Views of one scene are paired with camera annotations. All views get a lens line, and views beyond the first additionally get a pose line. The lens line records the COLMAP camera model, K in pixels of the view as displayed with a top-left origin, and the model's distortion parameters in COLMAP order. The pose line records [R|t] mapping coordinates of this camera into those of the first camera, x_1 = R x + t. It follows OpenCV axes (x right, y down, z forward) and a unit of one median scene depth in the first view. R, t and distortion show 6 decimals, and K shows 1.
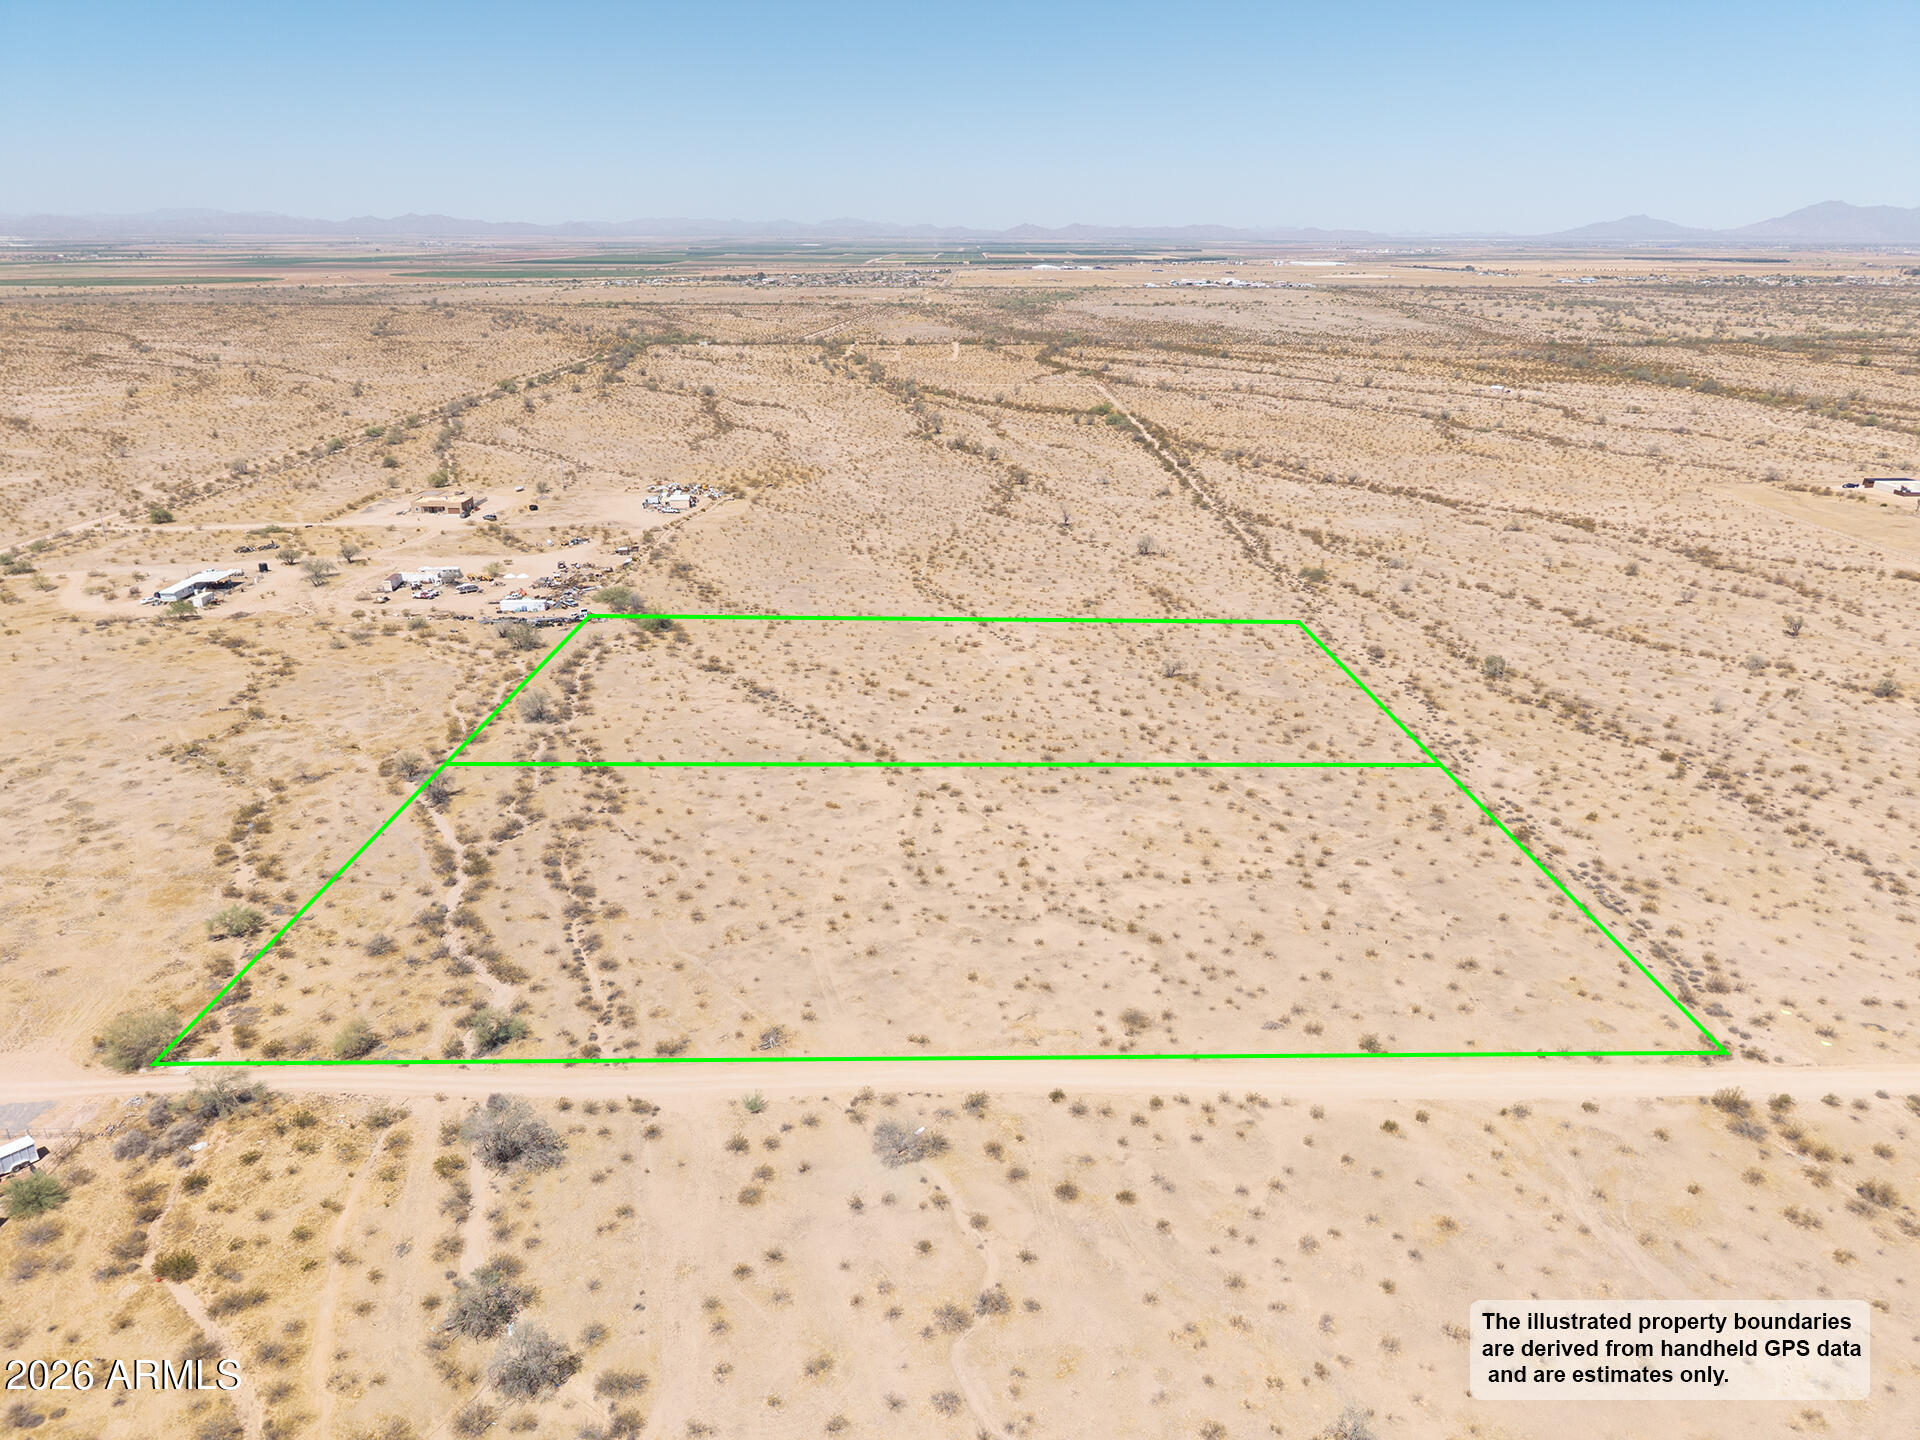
lens RADIAL K [[1273.1, 0, 960.5], [0, 1273.1, 727.1], [0, 0, 1]] dist [0.031541, -0.035196]
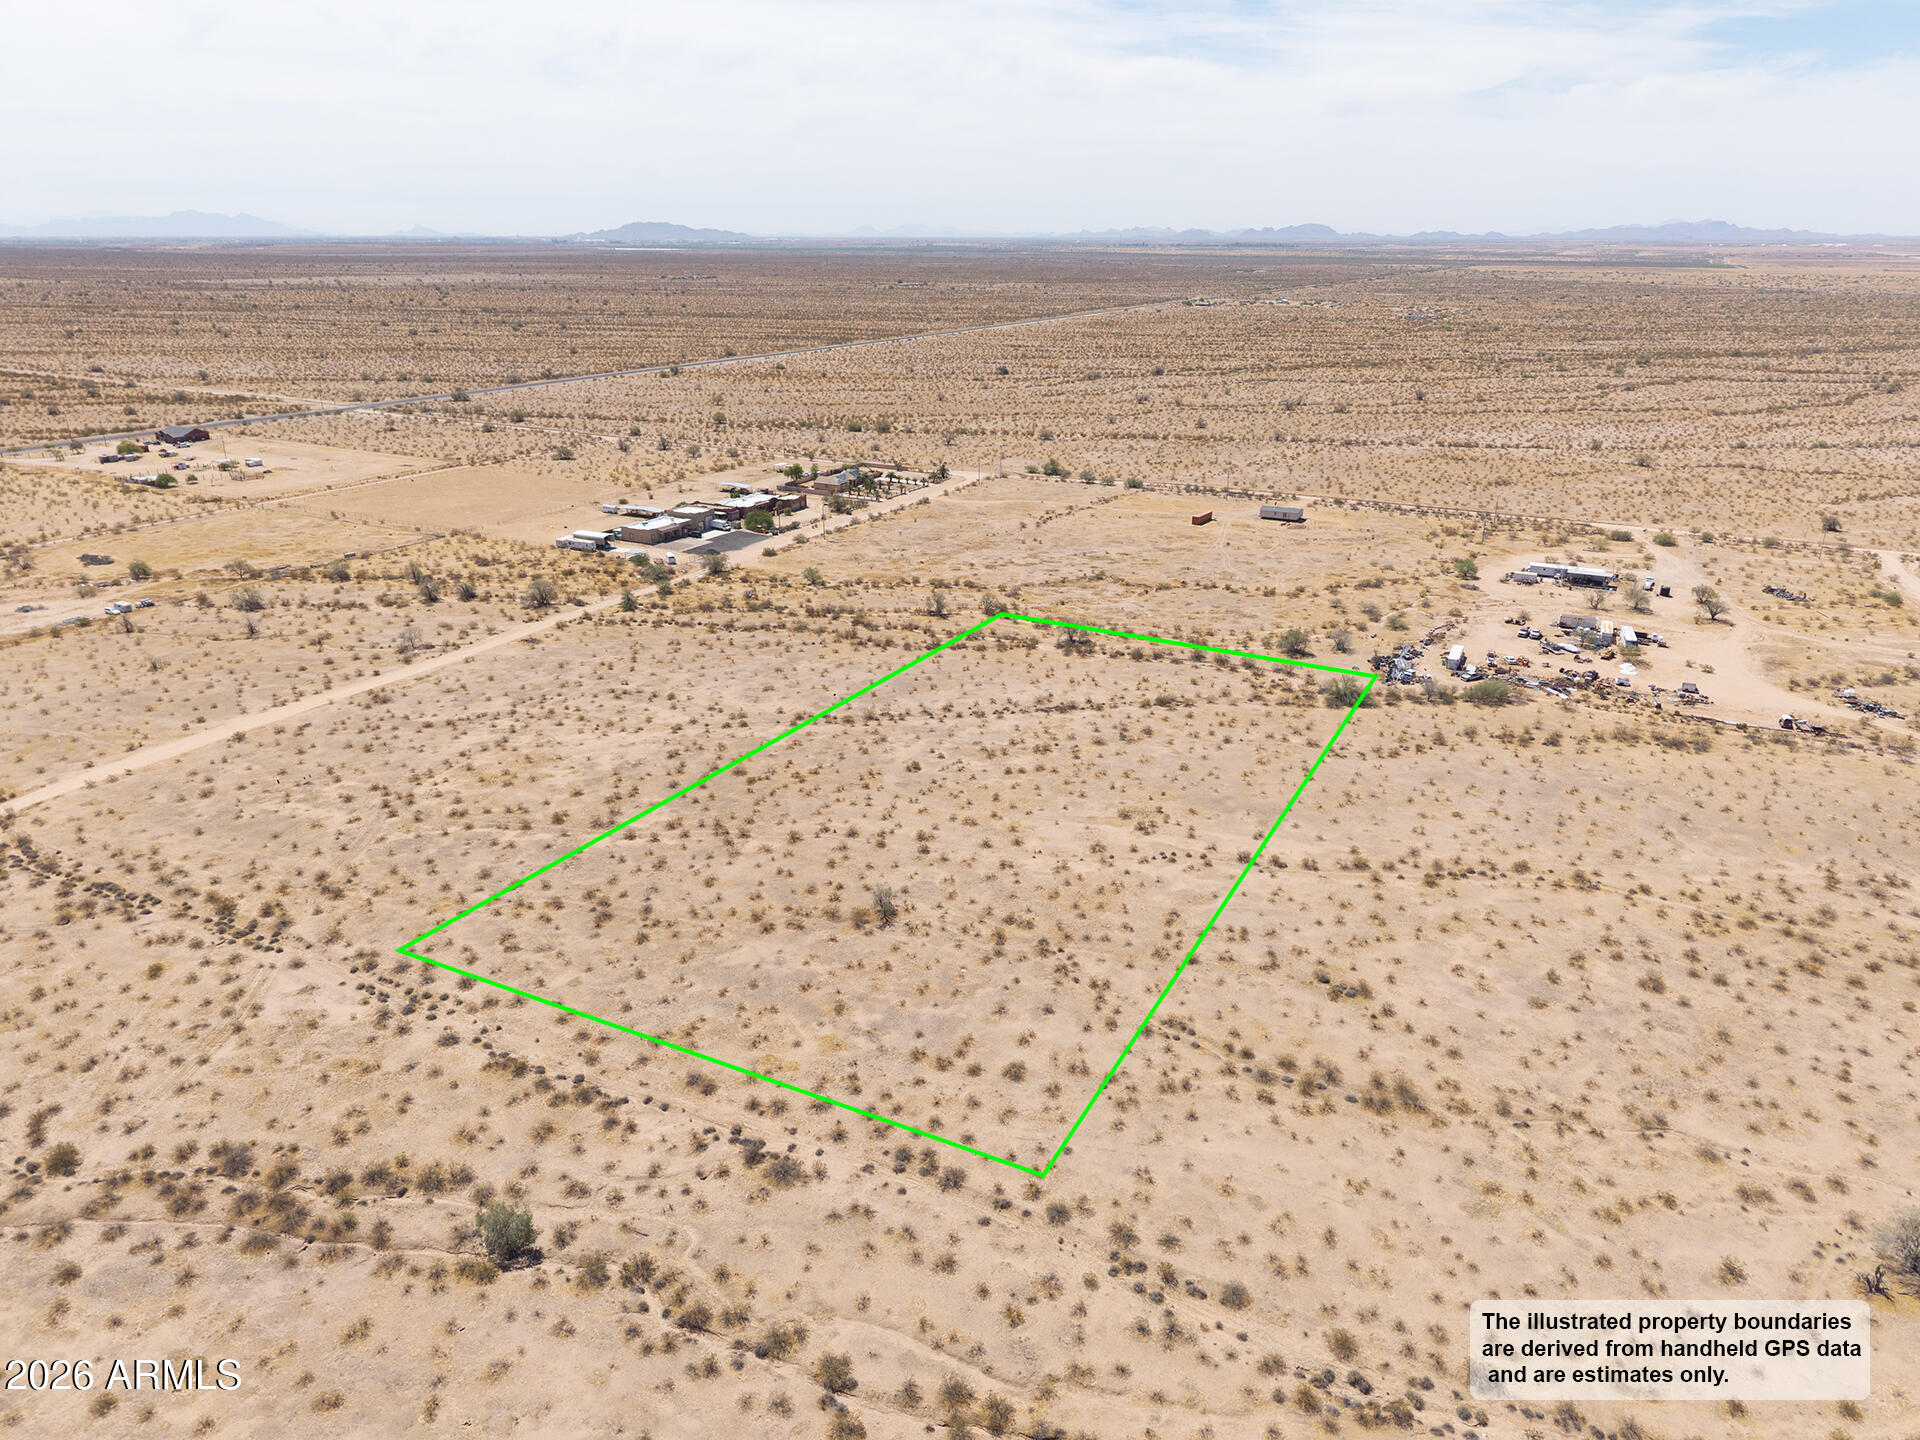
lens RADIAL K [[1273.1, 0, 960.5], [0, 1273.1, 727.1], [0, 0, 1]] dist [0.031541, -0.035196]
pose [[-0.468178, 0.316922, -0.824845, 0.908408], [-0.321723, 0.808263, 0.493159, -0.623103], [0.822984, 0.496258, -0.276450, 1.632729]]
